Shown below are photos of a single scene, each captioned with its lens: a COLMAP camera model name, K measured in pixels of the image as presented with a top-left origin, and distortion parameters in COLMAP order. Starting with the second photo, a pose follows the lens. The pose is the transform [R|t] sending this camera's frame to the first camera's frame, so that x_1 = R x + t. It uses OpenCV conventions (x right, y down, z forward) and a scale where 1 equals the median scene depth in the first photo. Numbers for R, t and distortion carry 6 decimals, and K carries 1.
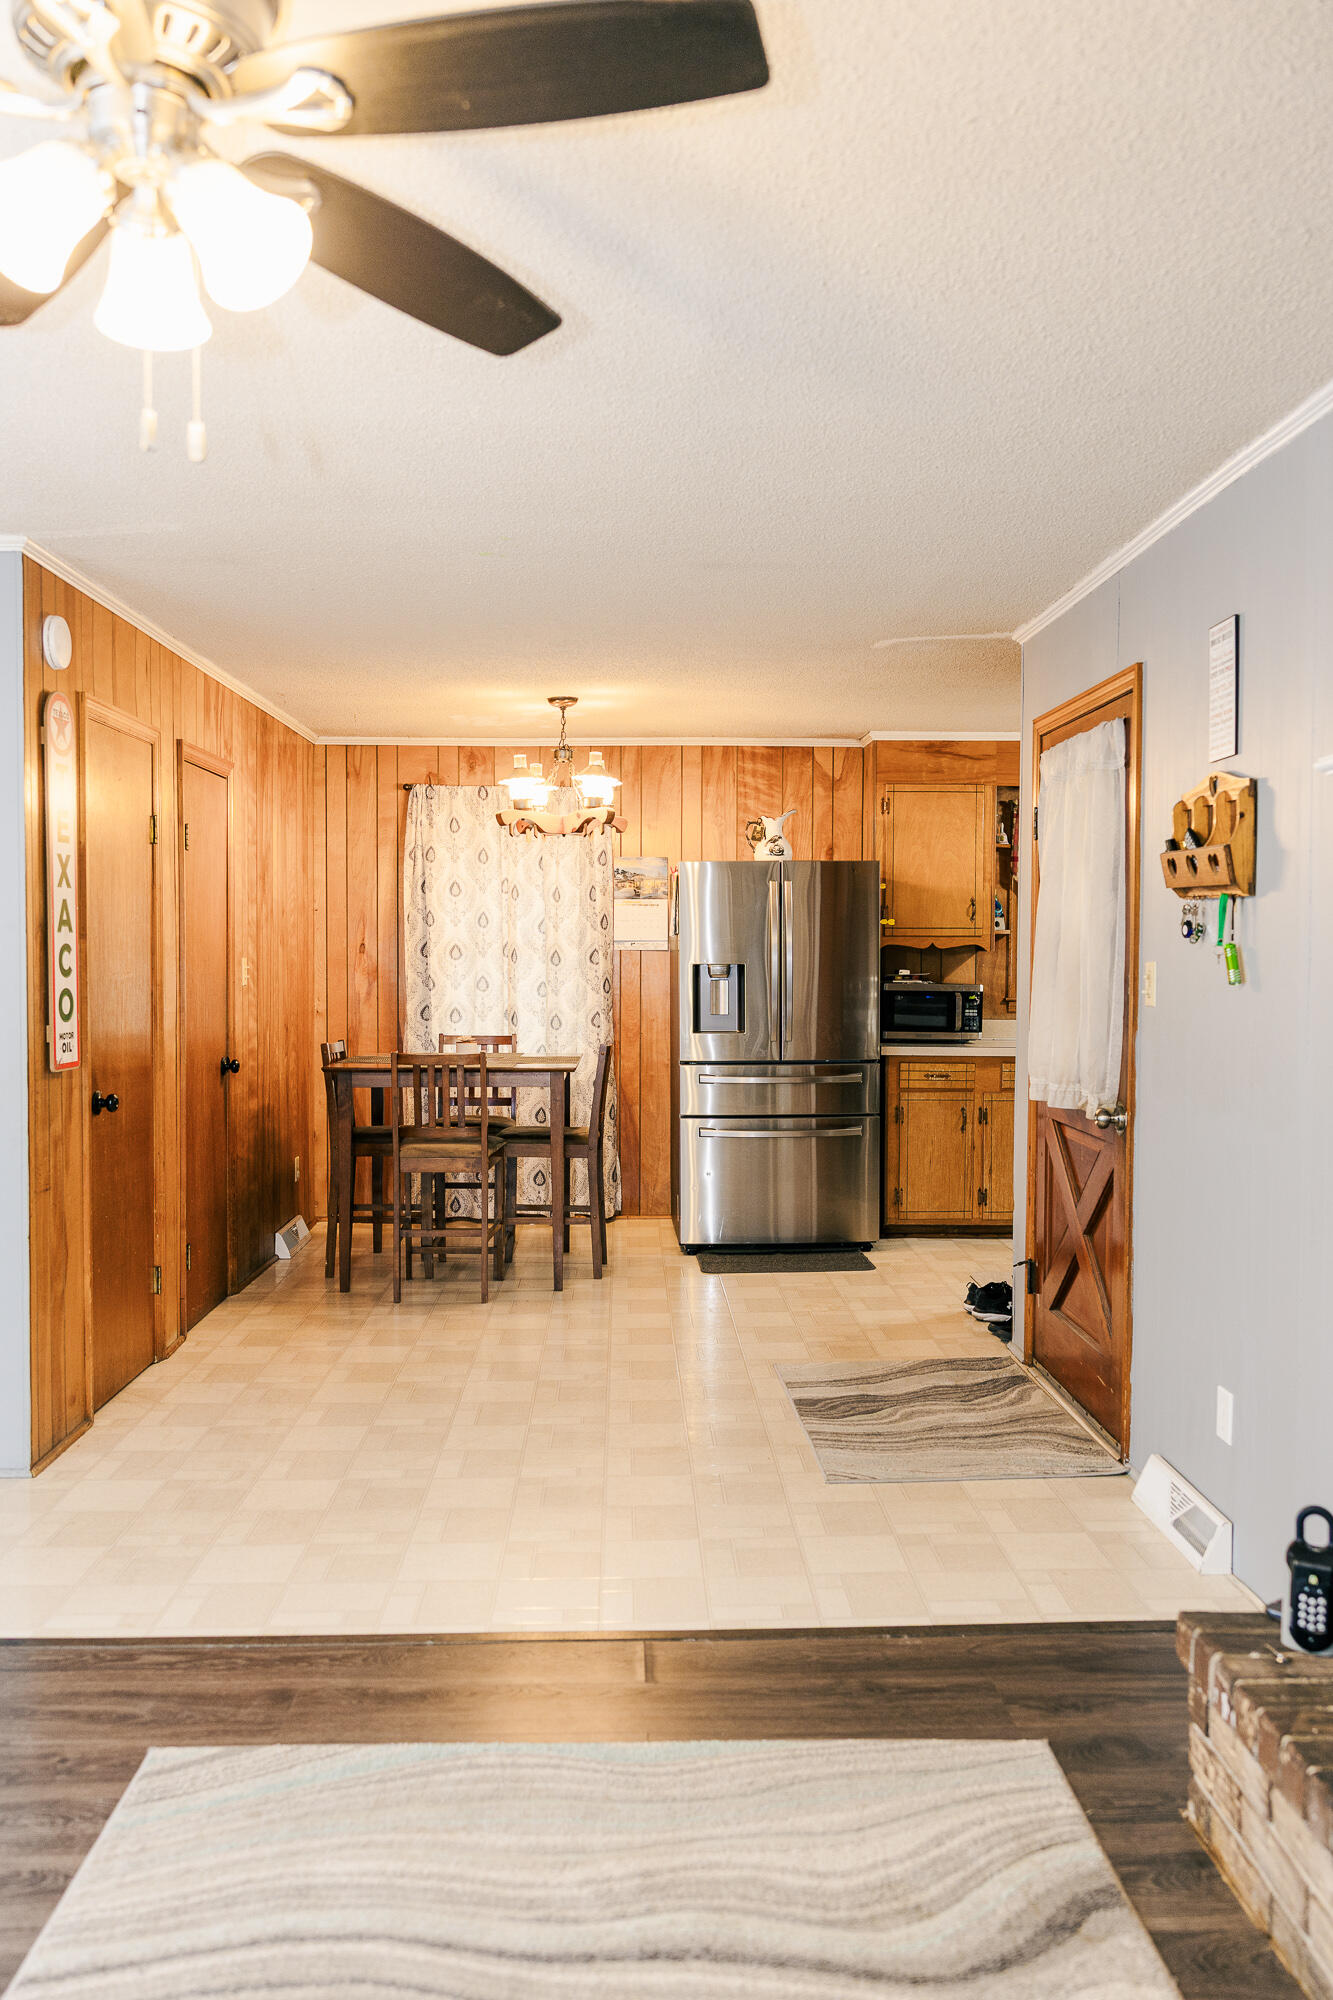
lens RADIAL K [[1598.1, 0, 671.6], [0, 1598.1, 1008.4], [0, 0, 1]] dist [0.001453, -0.000091]
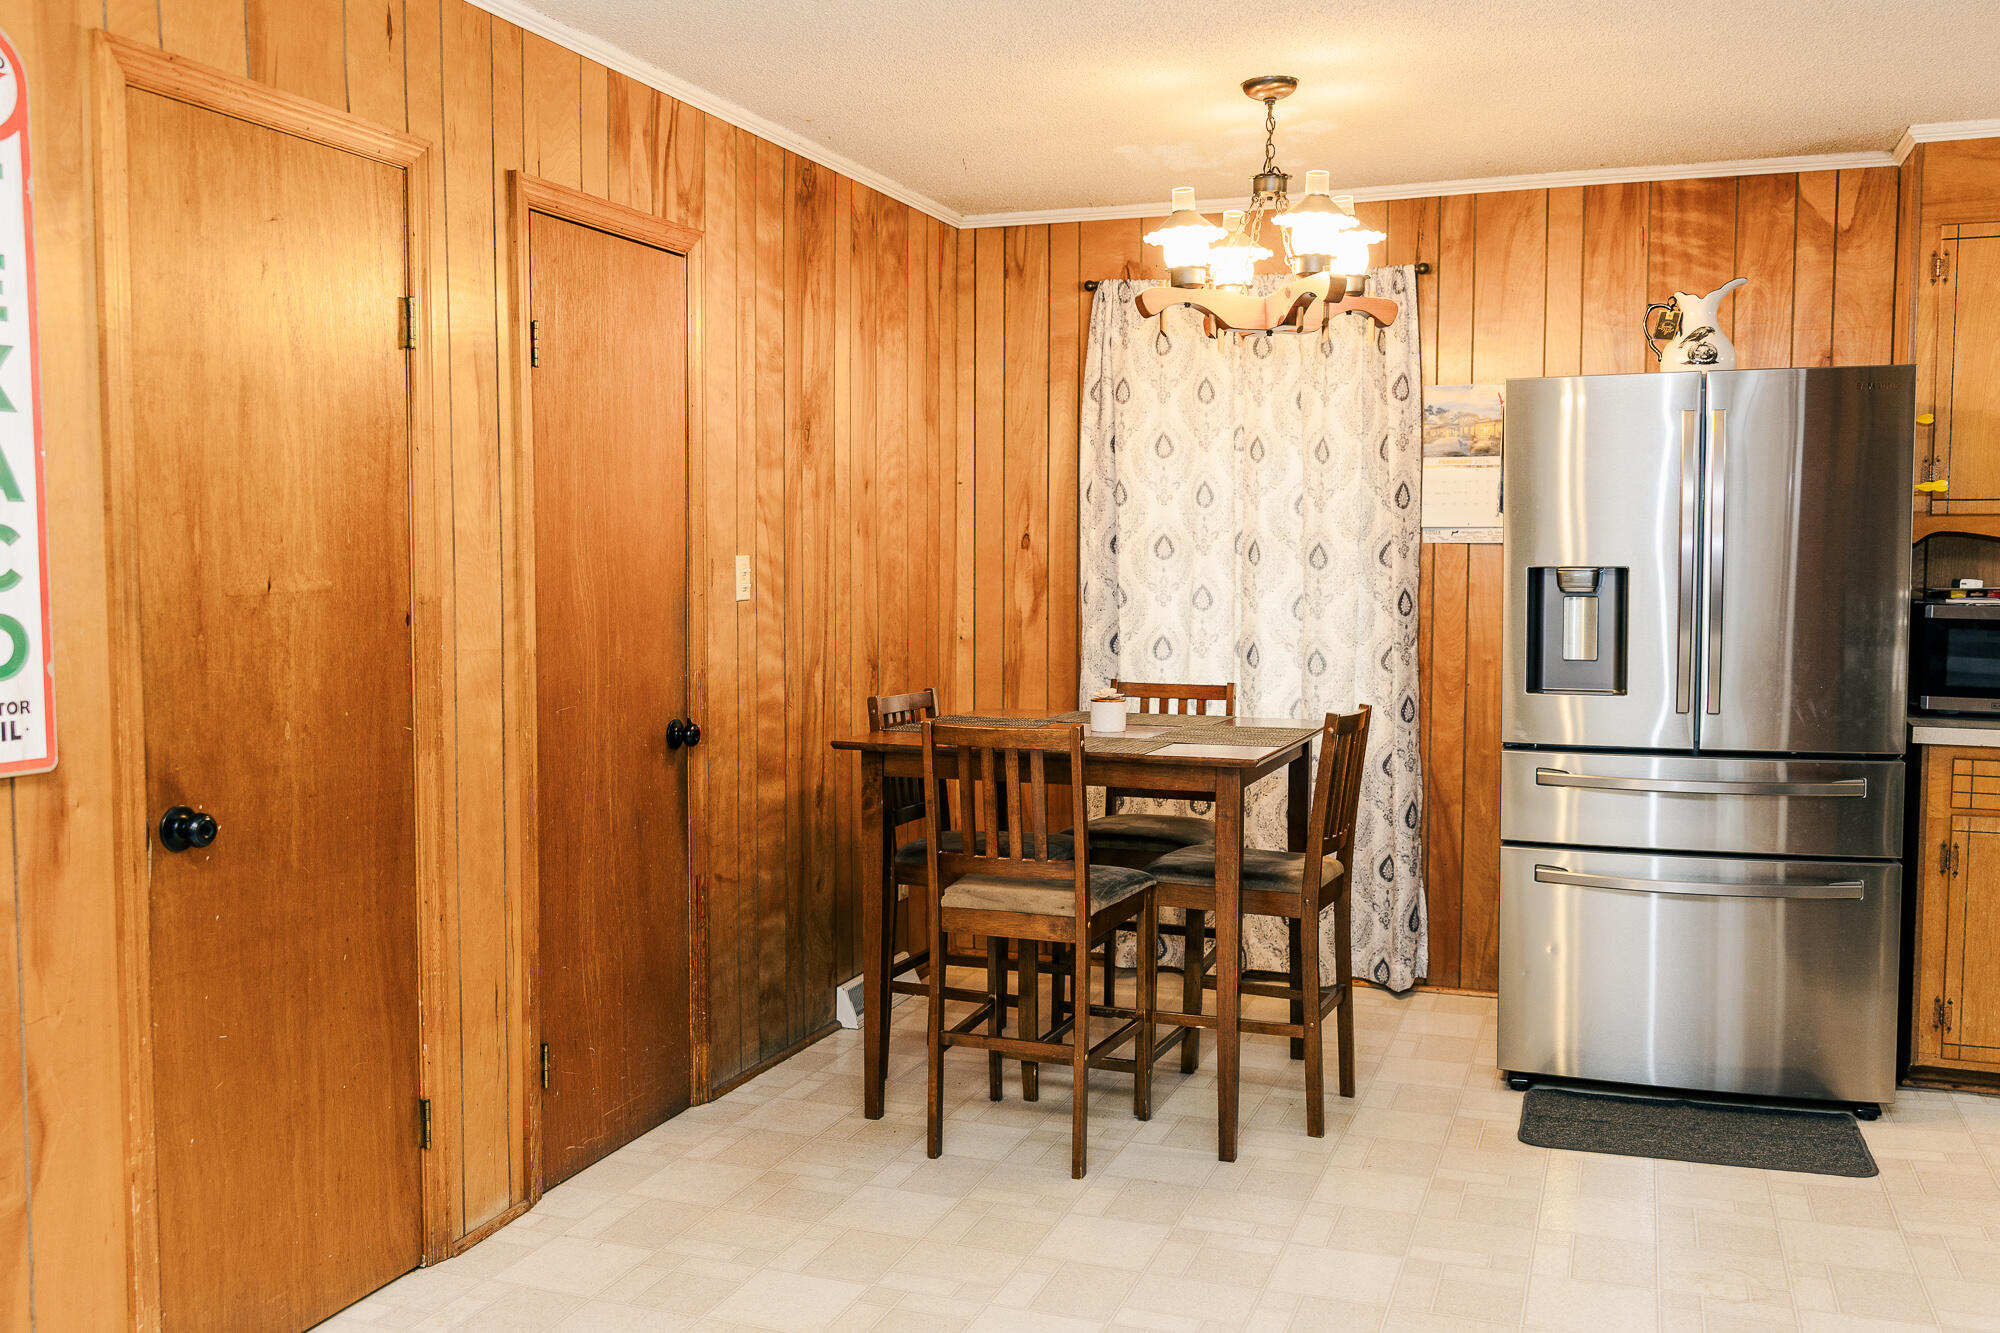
lens RADIAL K [[1774.4, 0, 989.3], [0, 1774.4, 663.8], [0, 0, 1]] dist [-0.013202, 0.023980]
pose [[0.928170, 0.022169, -0.371495, 0.061498], [-0.012131, 0.999496, 0.029335, -0.009090], [0.371958, -0.022721, 0.927972, 0.330376]]
